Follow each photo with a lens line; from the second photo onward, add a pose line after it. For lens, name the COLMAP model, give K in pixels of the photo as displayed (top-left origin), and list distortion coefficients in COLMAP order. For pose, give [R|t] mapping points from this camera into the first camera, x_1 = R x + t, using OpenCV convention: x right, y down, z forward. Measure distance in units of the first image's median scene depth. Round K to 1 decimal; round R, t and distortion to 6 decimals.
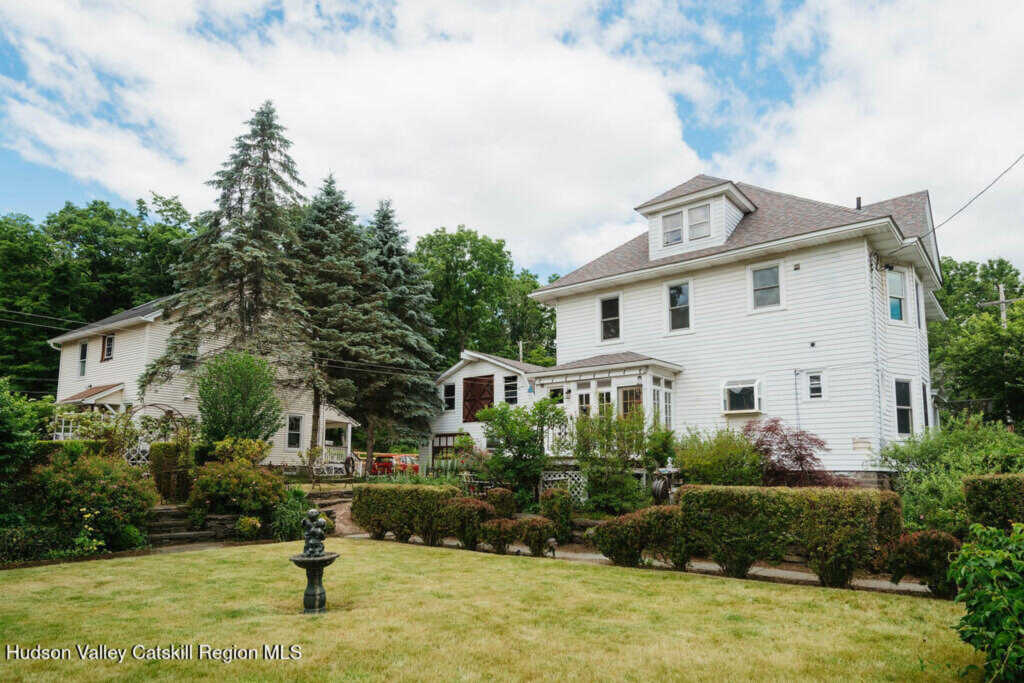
lens RADIAL K [[641.3, 0, 517.1], [0, 641.3, 347.1], [0, 0, 1]] dist [0.021944, 0.001502]
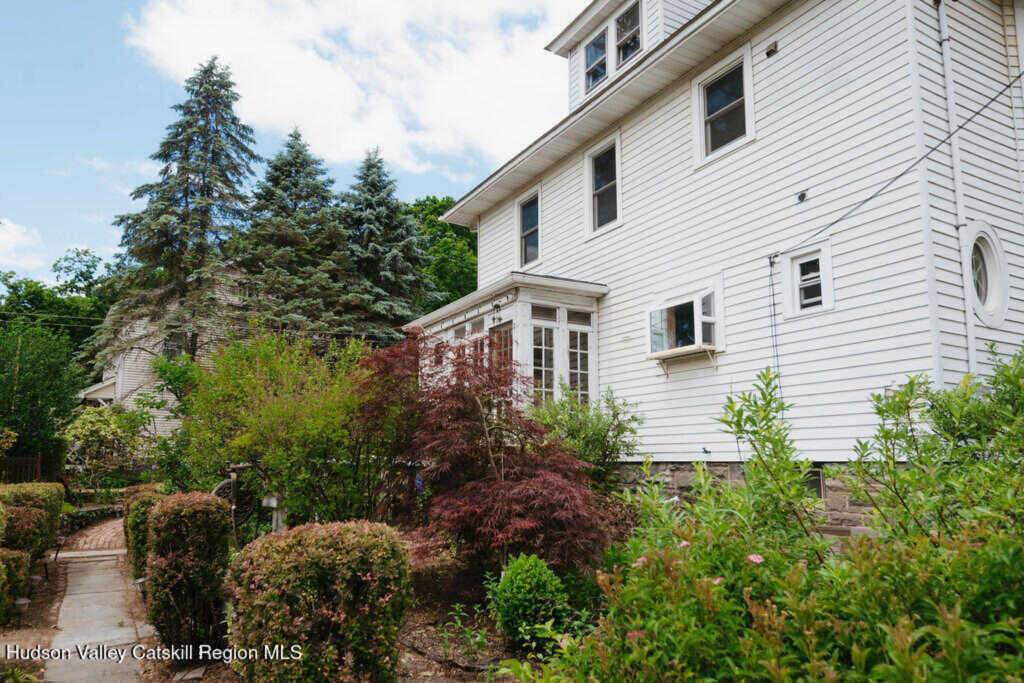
lens RADIAL K [[641.3, 0, 508.5], [0, 641.3, 342.8], [0, 0, 1]] dist [0.021944, 0.001502]
pose [[0.896905, -0.080184, -0.434893, 0.424531], [0.074722, 0.996763, -0.029676, 0.092061], [0.435865, -0.005879, 0.899993, 0.441441]]
